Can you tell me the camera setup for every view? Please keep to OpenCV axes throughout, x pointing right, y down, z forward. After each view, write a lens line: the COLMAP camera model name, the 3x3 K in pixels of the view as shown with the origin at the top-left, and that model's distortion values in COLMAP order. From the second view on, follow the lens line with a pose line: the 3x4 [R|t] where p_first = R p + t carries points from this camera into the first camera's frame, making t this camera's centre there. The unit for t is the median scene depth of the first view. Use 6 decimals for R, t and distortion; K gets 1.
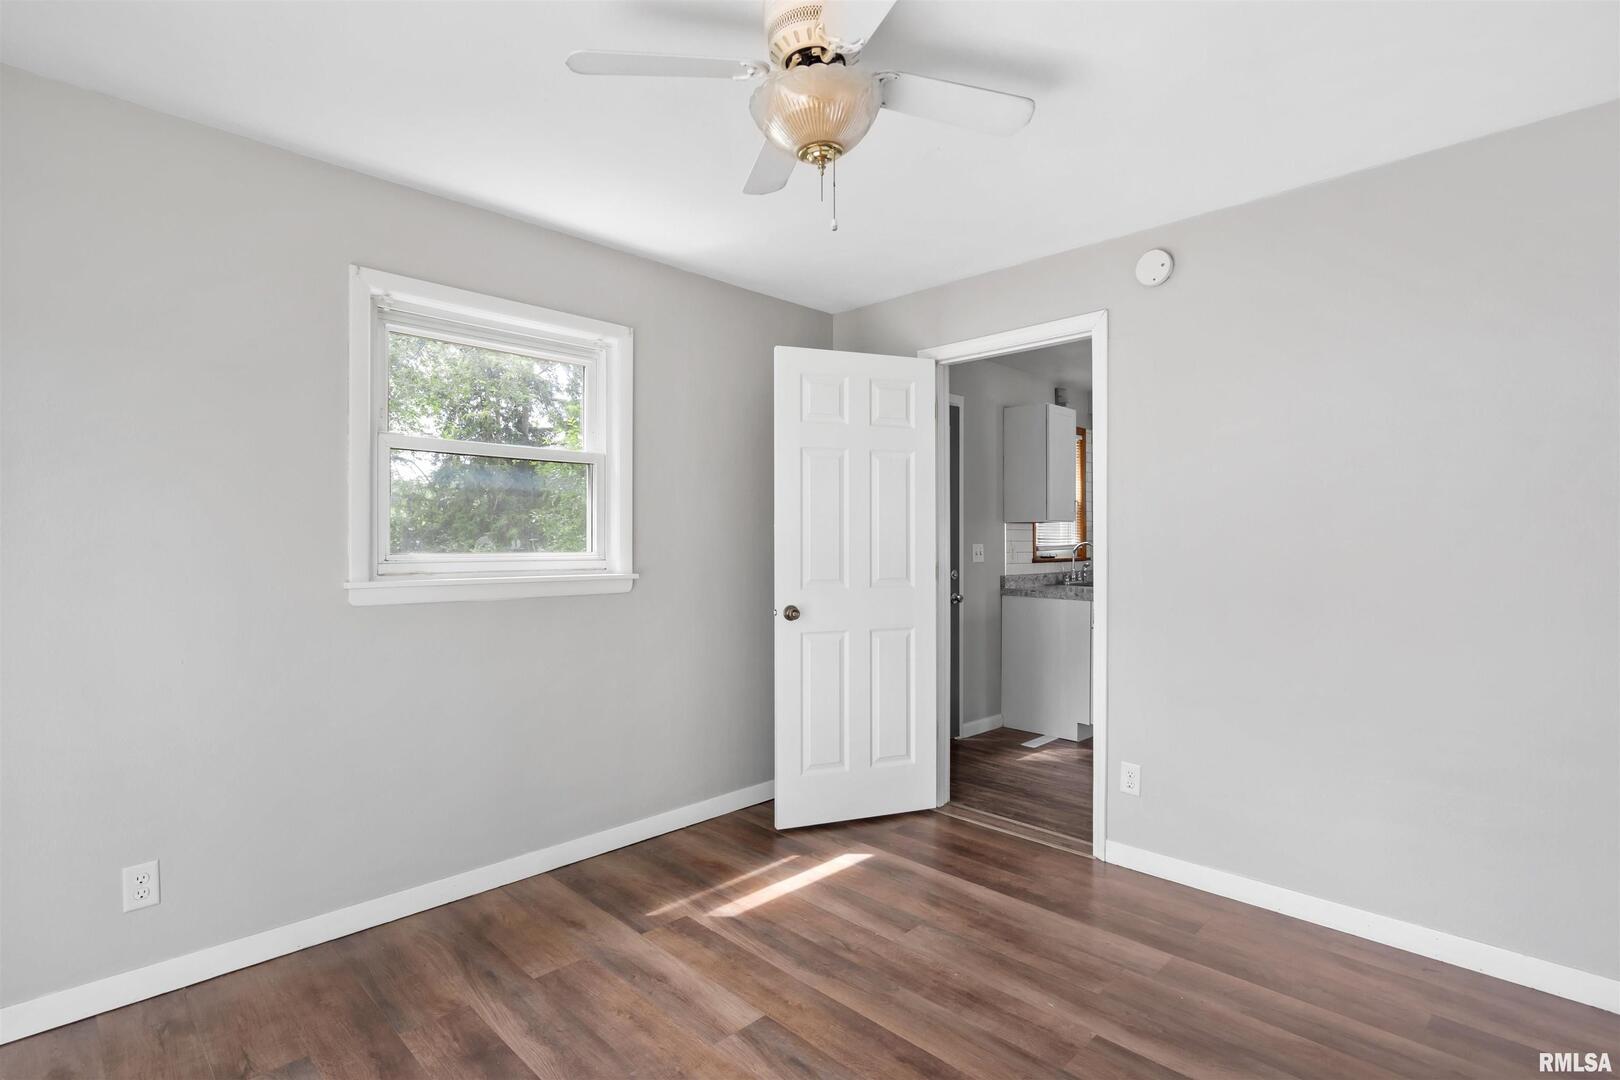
lens RADIAL K [[774.0, 0, 798.1], [0, 774.0, 568.8], [0, 0, 1]] dist [-0.002844, 0.000402]
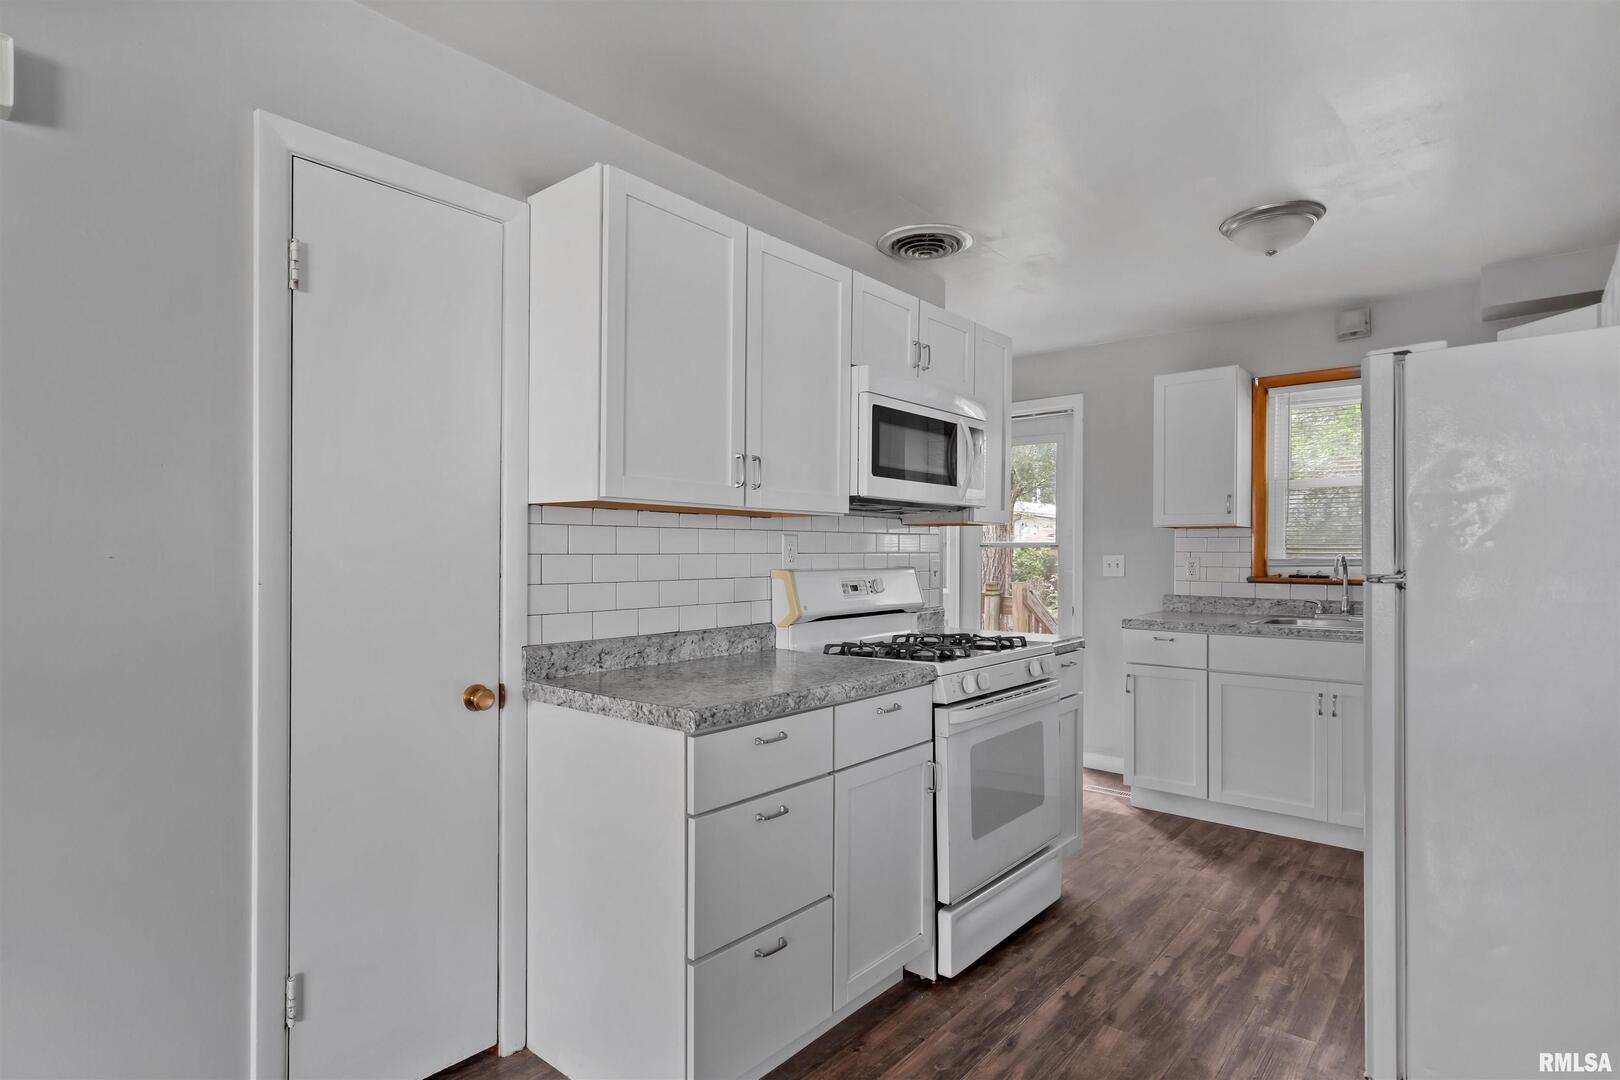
lens RADIAL K [[847.8, 0, 799.8], [0, 847.8, 553.2], [0, 0, 1]] dist [0.009880, 0.000711]
pose [[0.082789, 0.003592, -0.996561, 1.052708], [-0.037857, 0.999283, 0.000457, -0.019156], [0.995848, 0.037689, 0.082865, 0.523541]]
